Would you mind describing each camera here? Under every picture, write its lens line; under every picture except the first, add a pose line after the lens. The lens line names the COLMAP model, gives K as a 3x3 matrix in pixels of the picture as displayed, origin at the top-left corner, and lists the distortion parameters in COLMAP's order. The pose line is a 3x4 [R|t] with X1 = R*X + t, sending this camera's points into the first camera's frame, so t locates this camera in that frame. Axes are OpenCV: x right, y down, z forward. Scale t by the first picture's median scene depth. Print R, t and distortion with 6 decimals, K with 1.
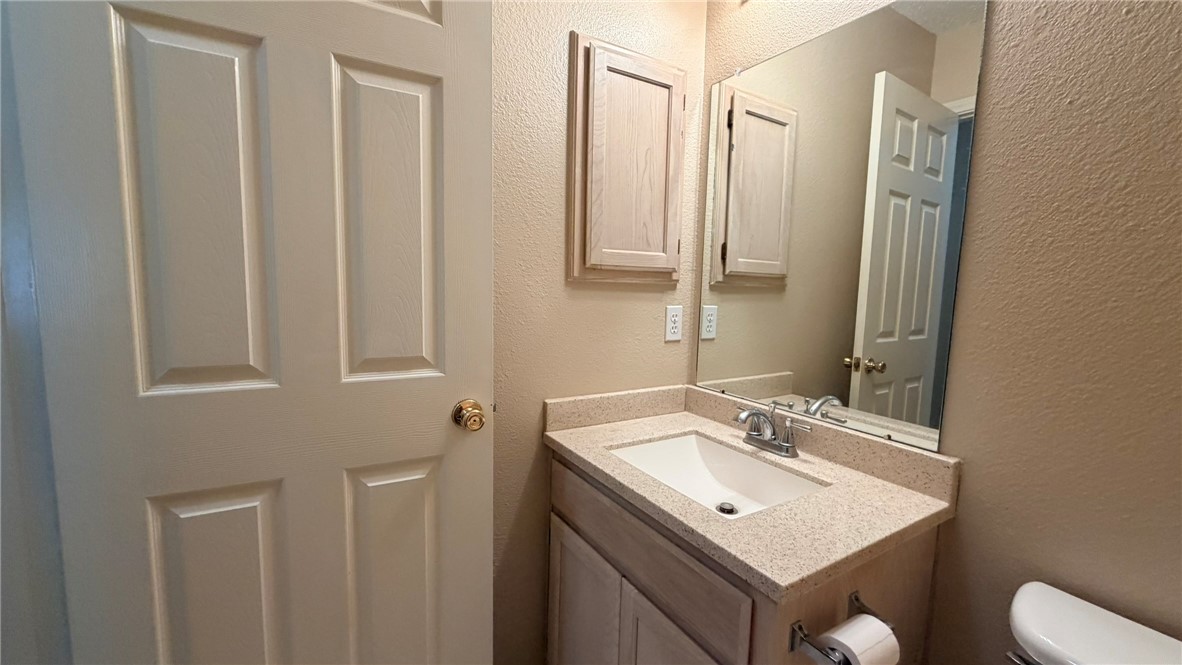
lens RADIAL K [[471.2, 0, 594.5], [0, 471.2, 340.7], [0, 0, 1]] dist [0.000448, -0.000316]
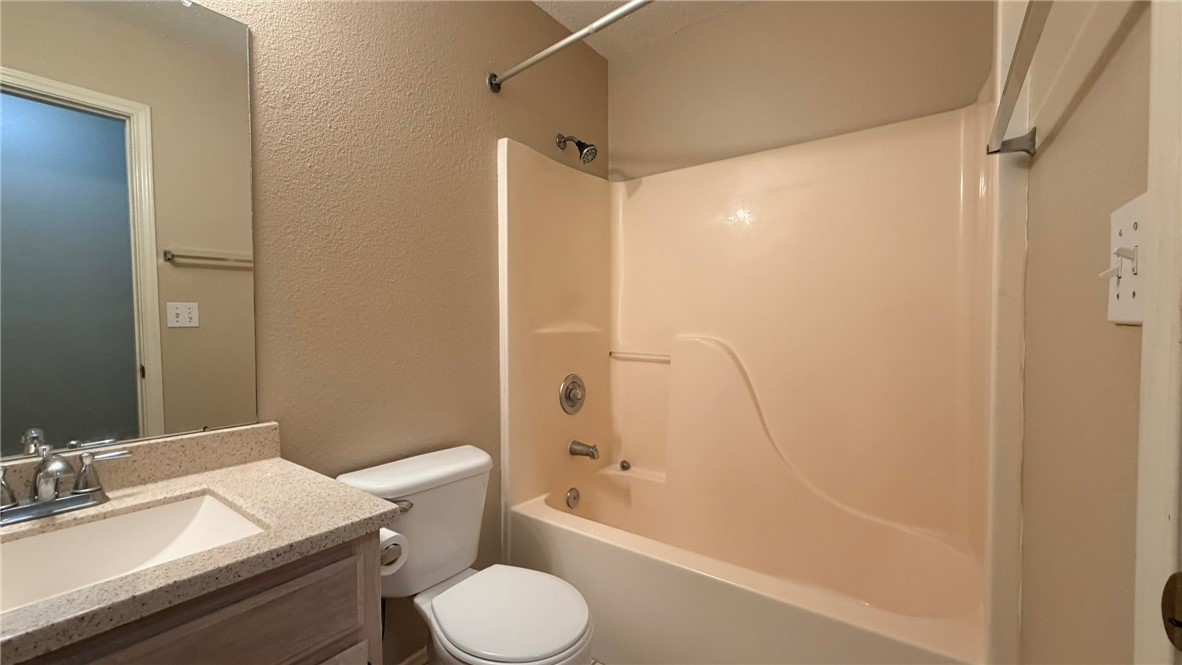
lens RADIAL K [[471.2, 0, 584.8], [0, 471.2, 327.1], [0, 0, 1]] dist [0.000448, -0.000316]
pose [[-0.353361, -0.039069, 0.934671, -0.648853], [0.108002, 0.990743, 0.082245, -0.006771], [-0.929232, 0.130009, -0.345870, 0.624866]]
